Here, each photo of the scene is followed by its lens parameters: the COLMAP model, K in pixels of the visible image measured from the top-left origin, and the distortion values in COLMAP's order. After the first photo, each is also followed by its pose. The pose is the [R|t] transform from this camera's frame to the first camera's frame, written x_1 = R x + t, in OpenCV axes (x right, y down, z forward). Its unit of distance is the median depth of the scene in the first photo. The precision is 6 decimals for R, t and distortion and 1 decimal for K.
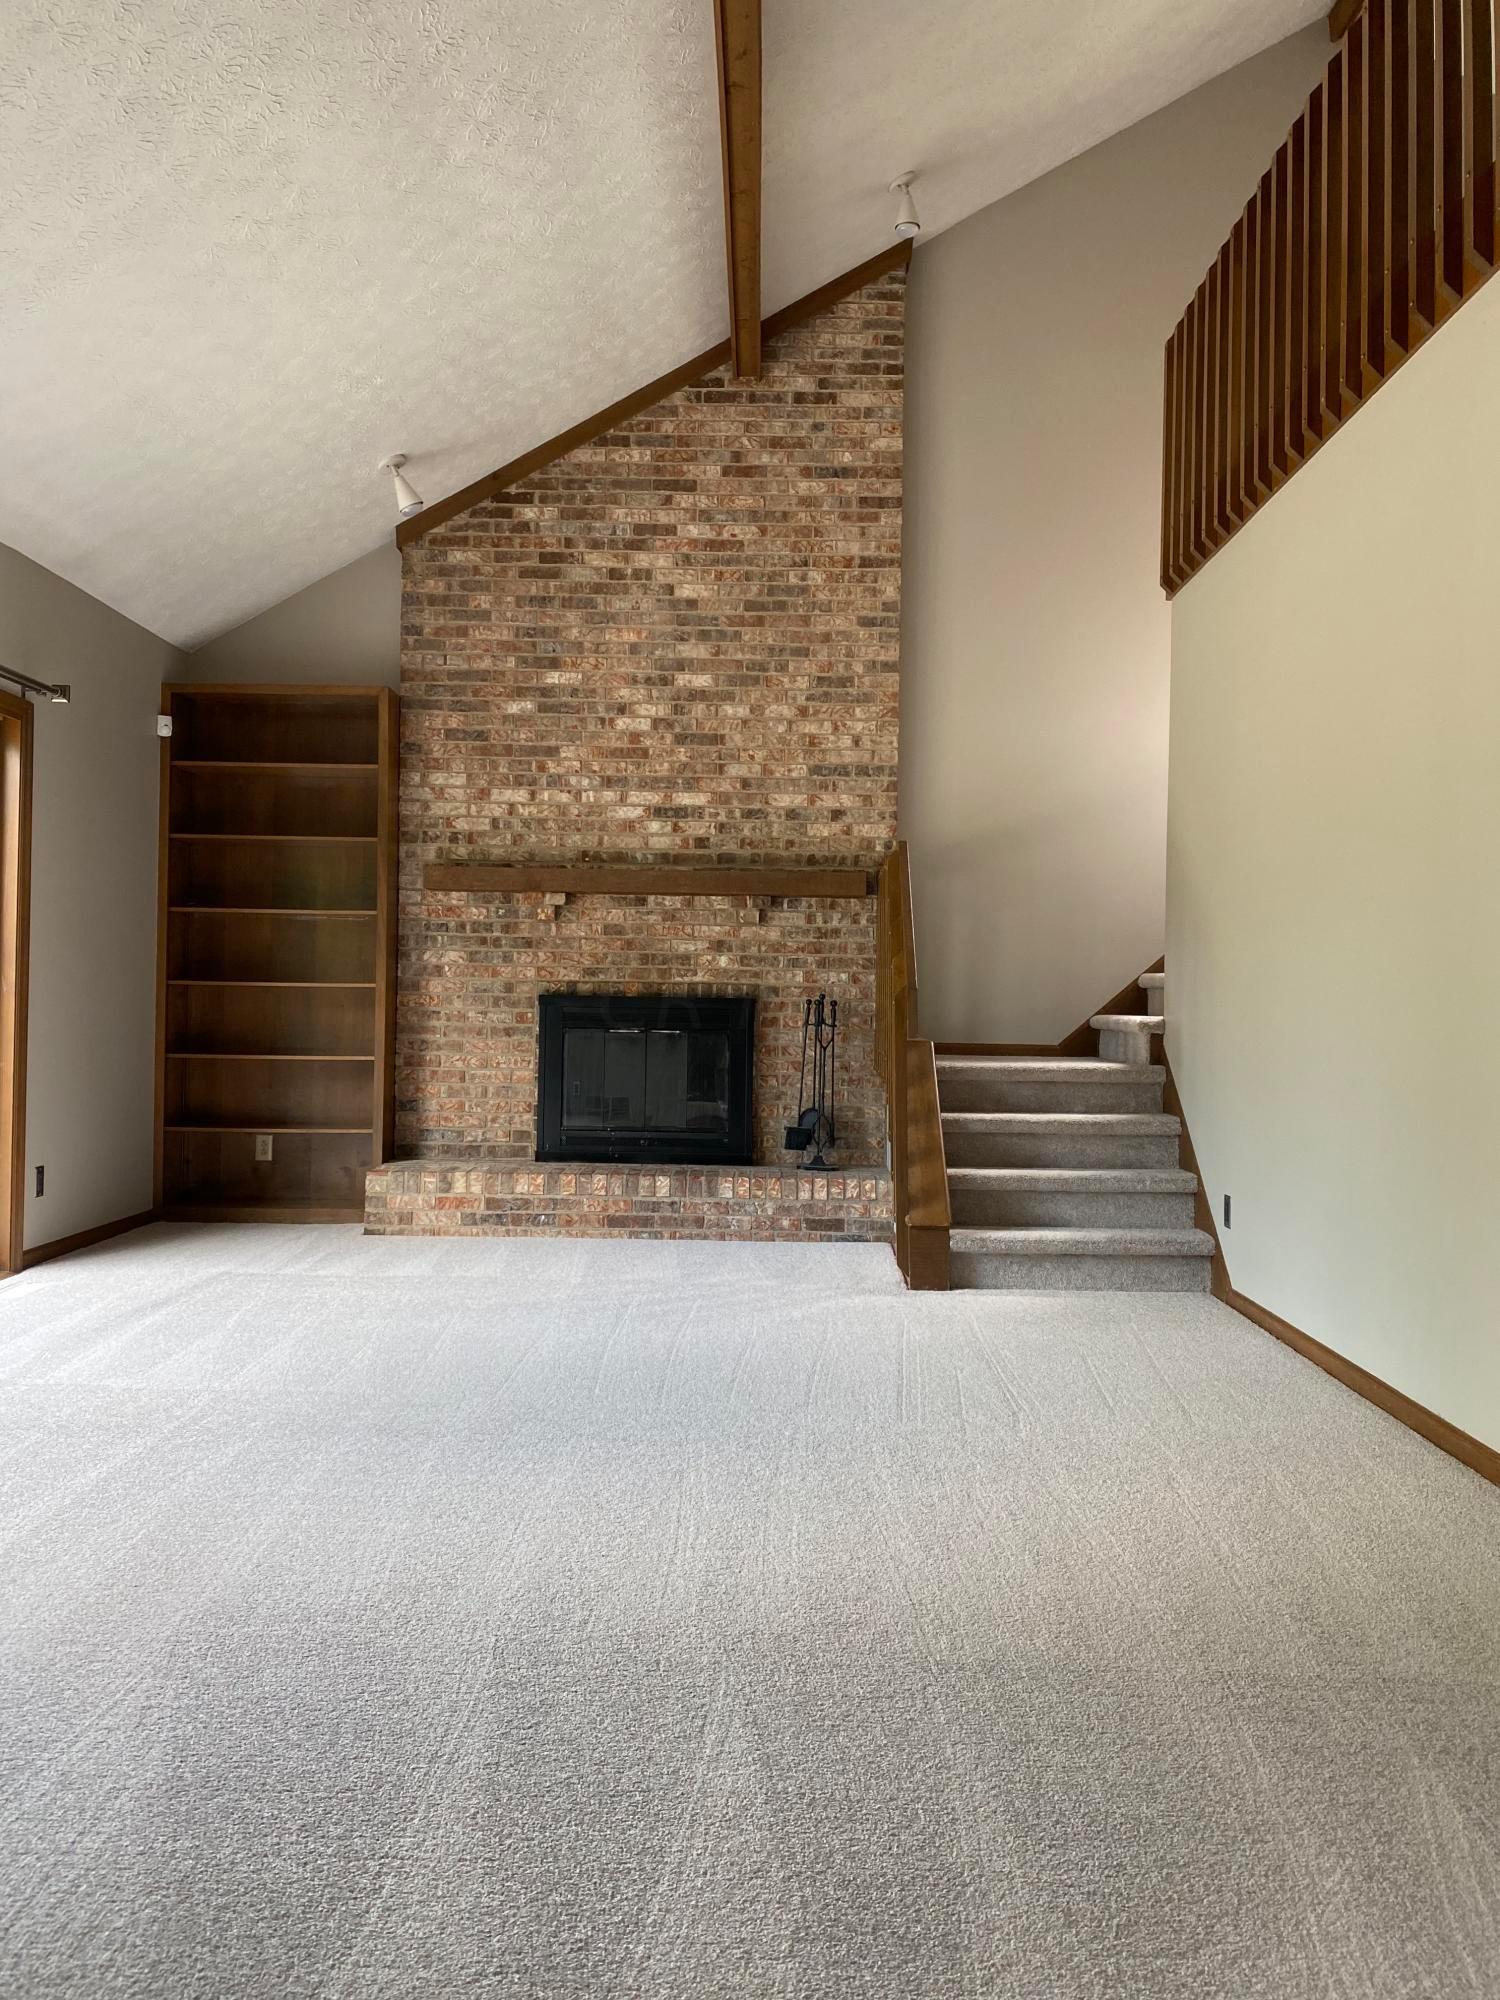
lens RADIAL K [[1516.5, 0, 771.4], [0, 1516.5, 1000.6], [0, 0, 1]] dist [0.059471, -0.113881]
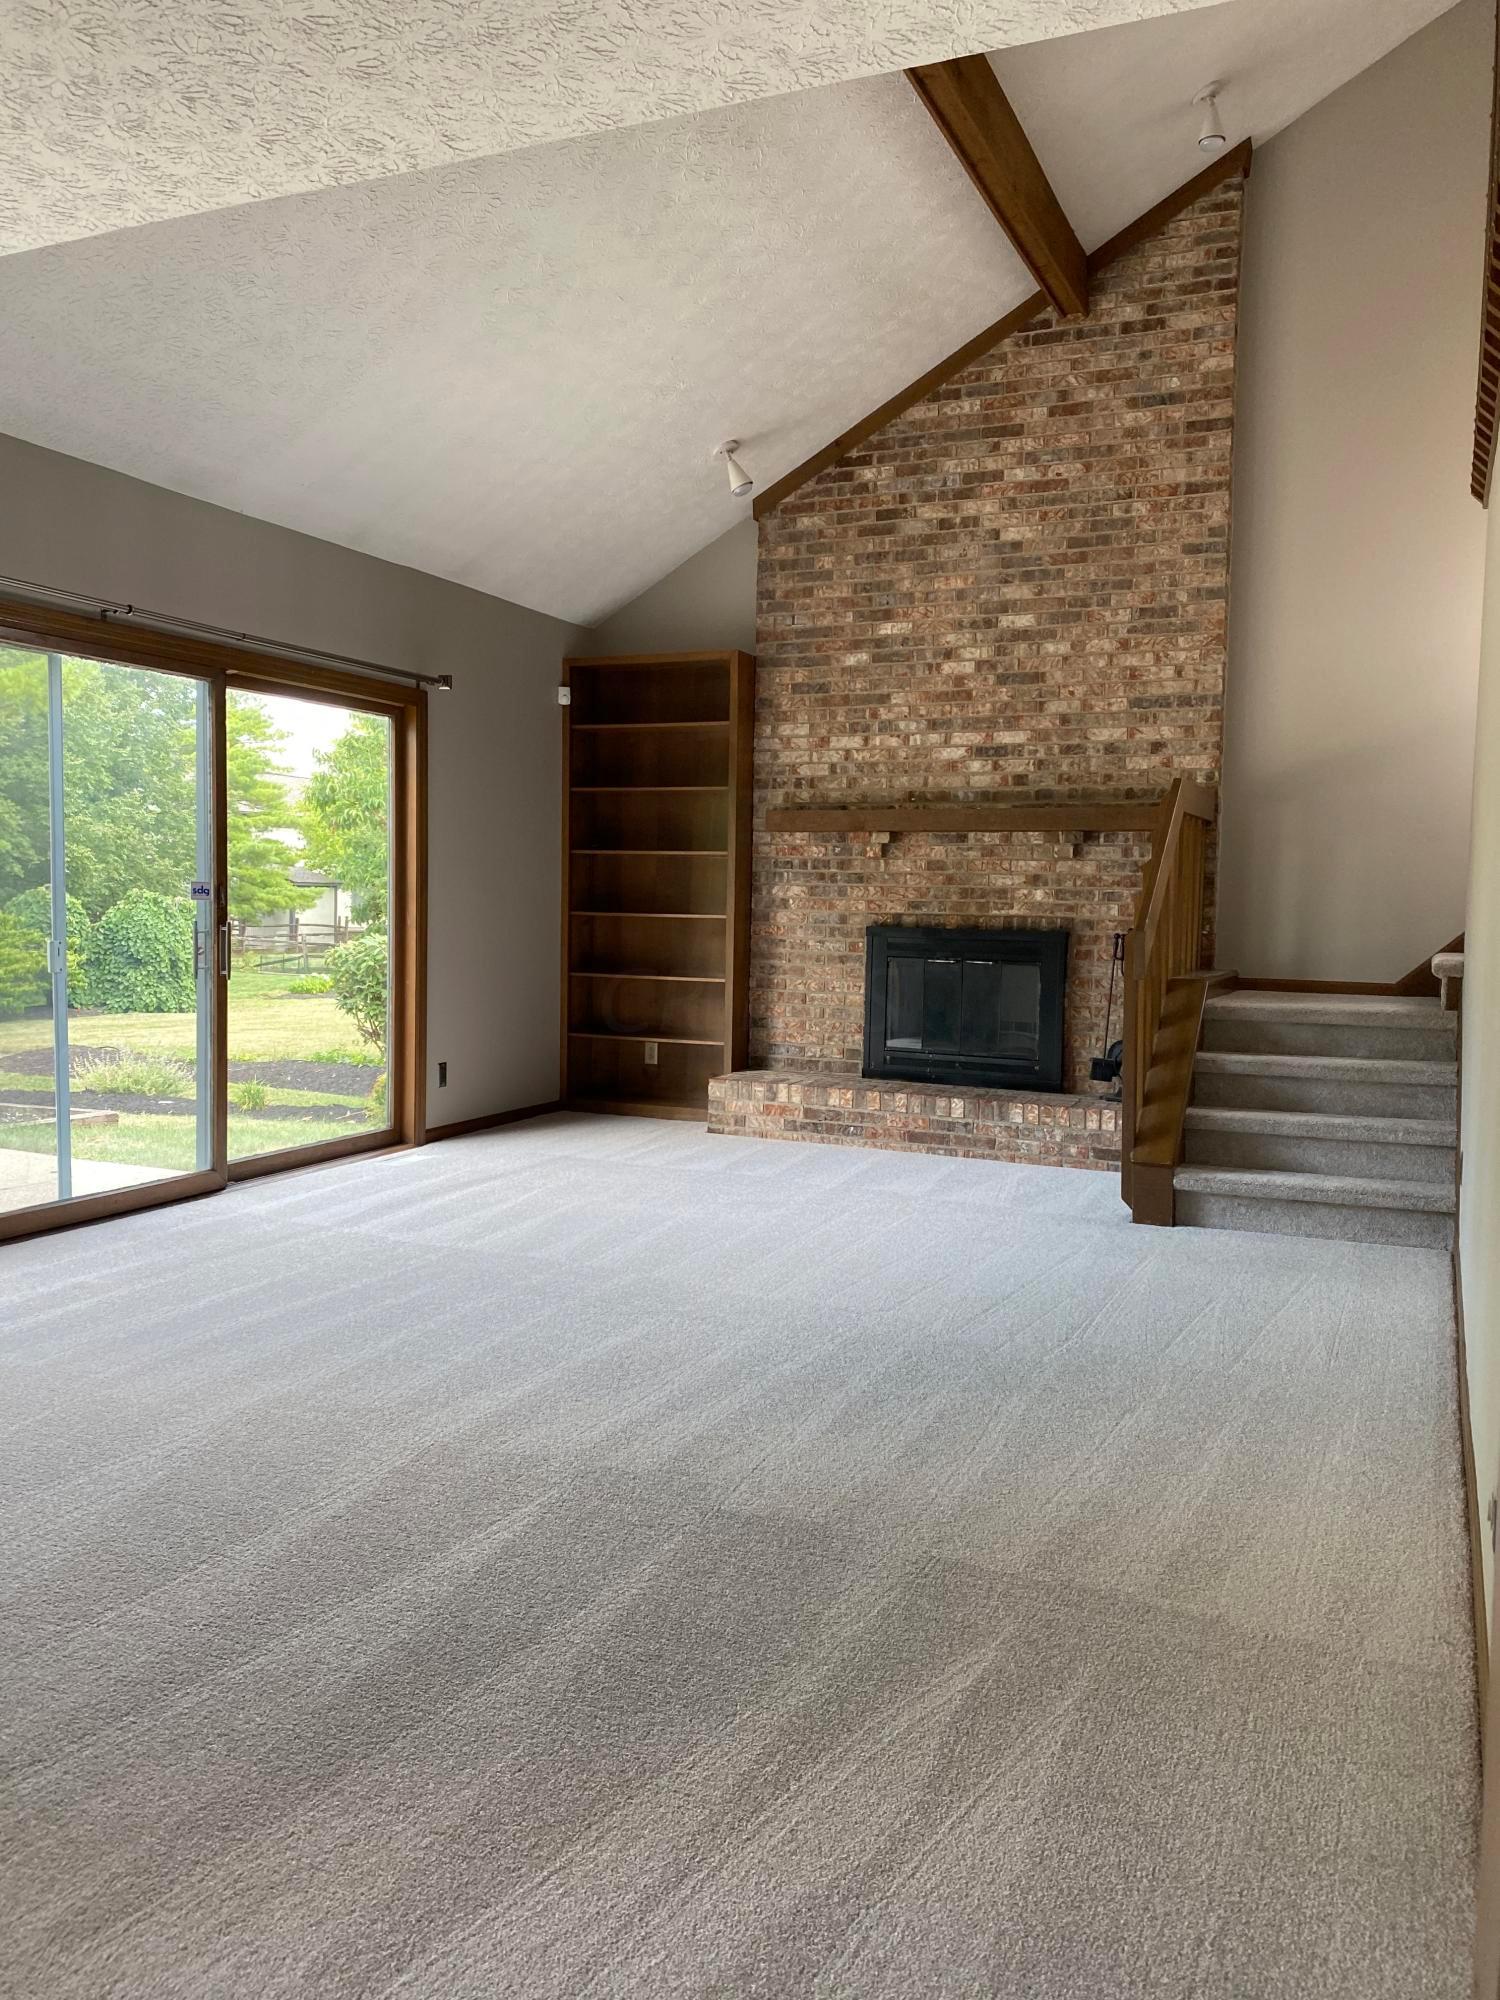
lens RADIAL K [[1516.5, 0, 745.7], [0, 1516.5, 992.4], [0, 0, 1]] dist [0.059471, -0.113881]
pose [[0.917627, 0.028121, -0.396446, 0.197395], [-0.006352, 0.998404, 0.056116, -0.016464], [0.397391, -0.048976, 0.916341, -0.032586]]
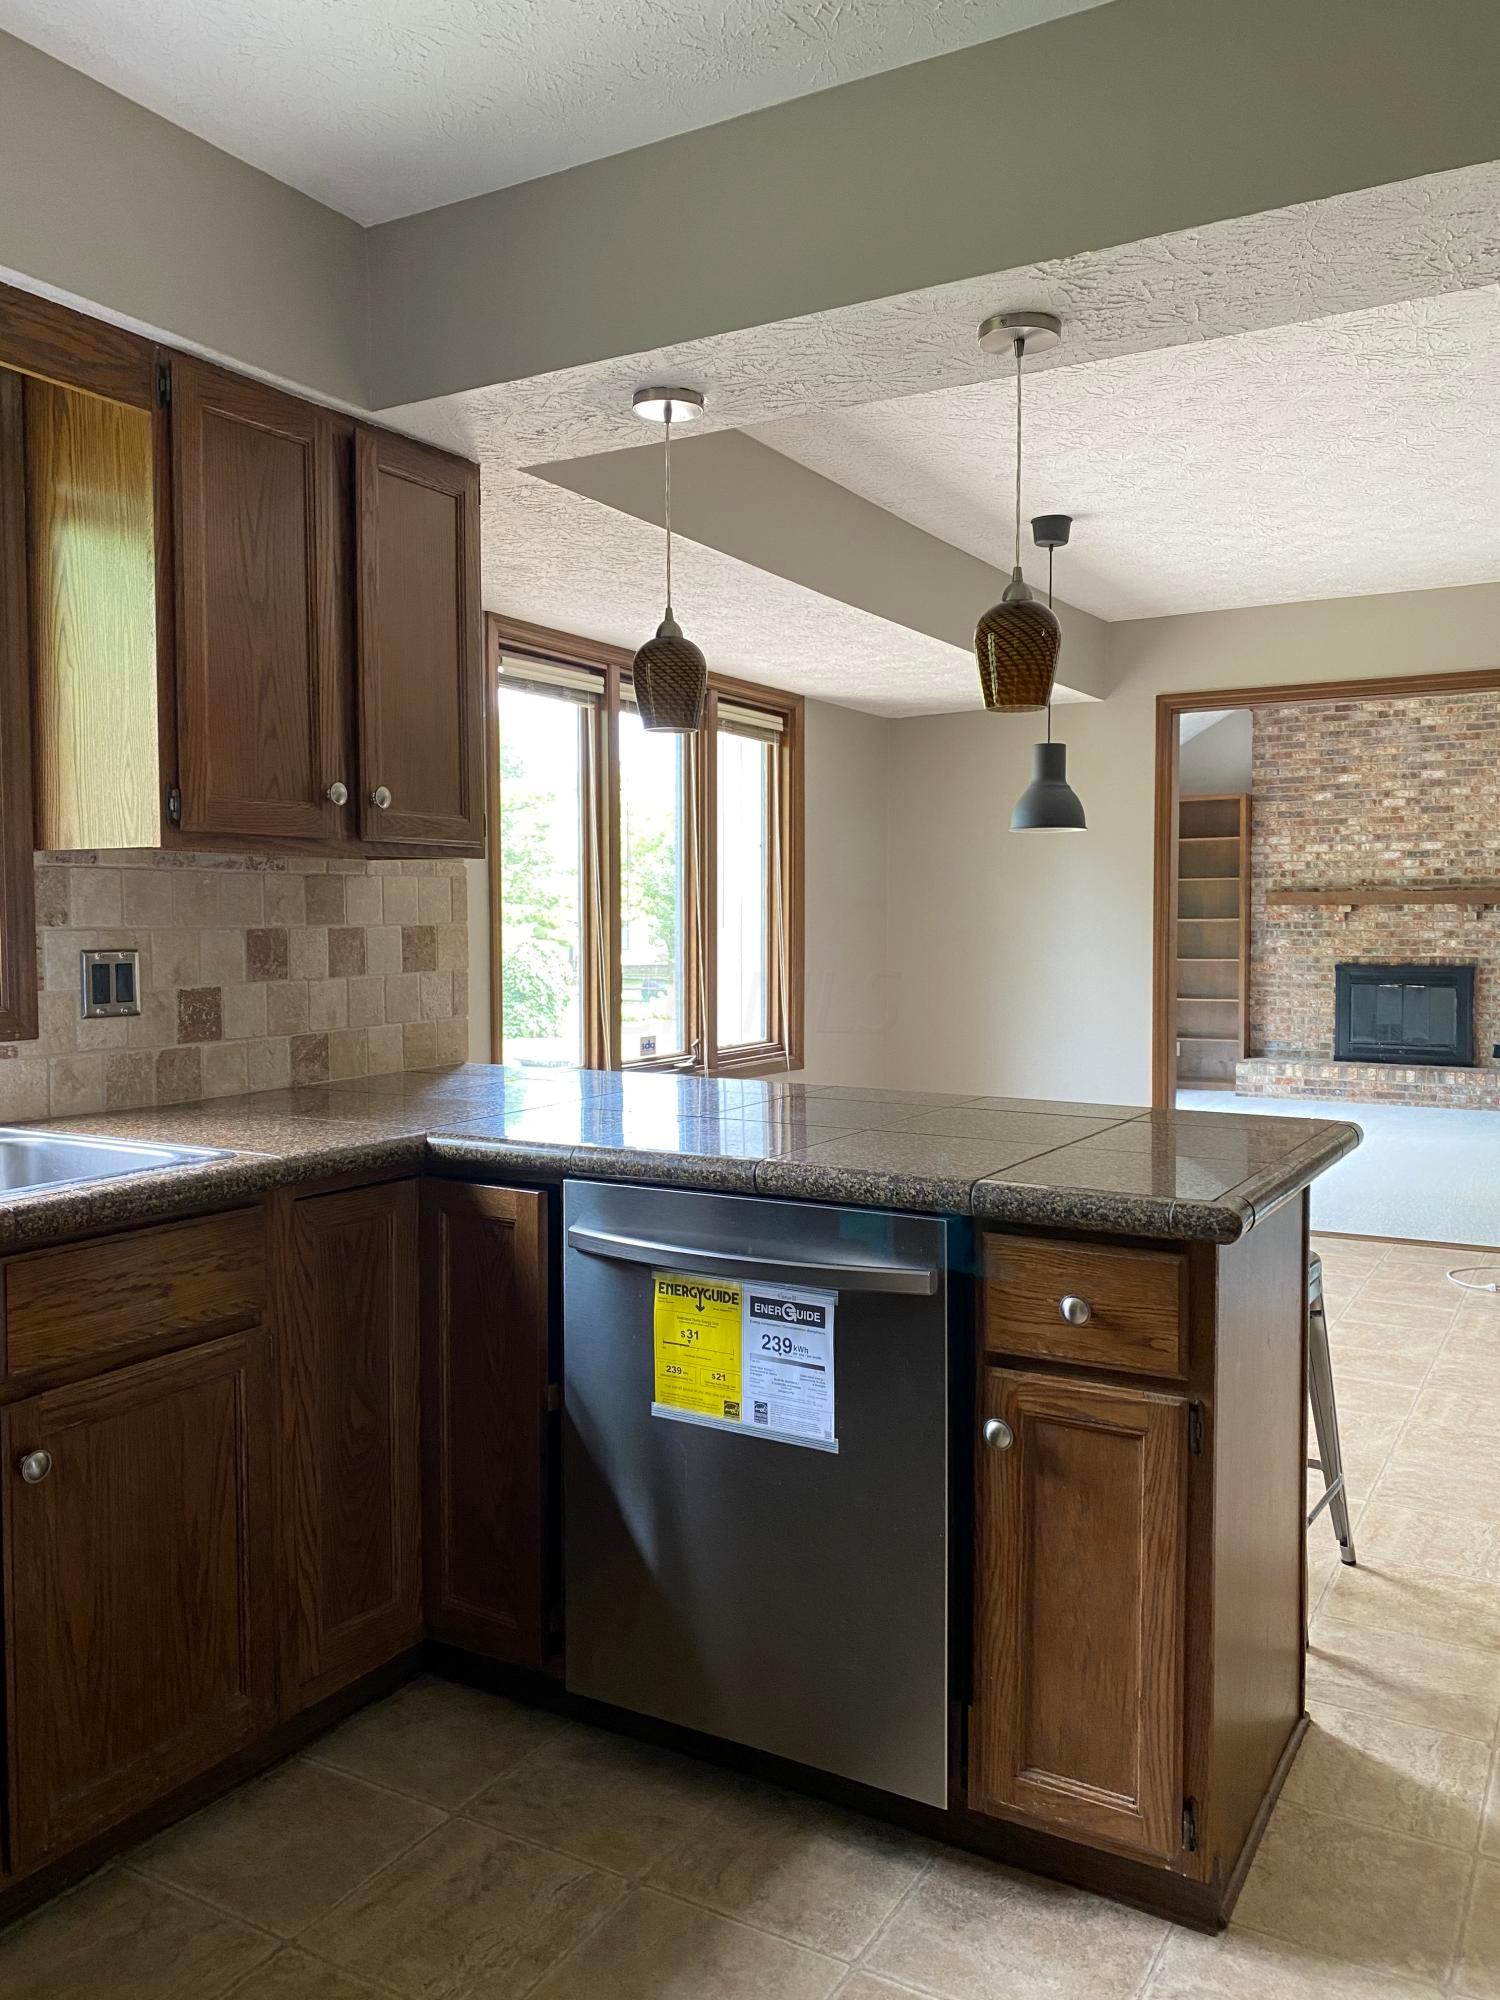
lens RADIAL K [[1516.5, 0, 778.8], [0, 1516.5, 969.9], [0, 0, 1]] dist [0.059471, -0.113881]
pose [[0.870468, -0.000838, -0.492224, 0.147489], [0.014432, 0.999612, 0.023821, -0.047453], [0.492013, -0.027839, 0.870142, -0.806626]]
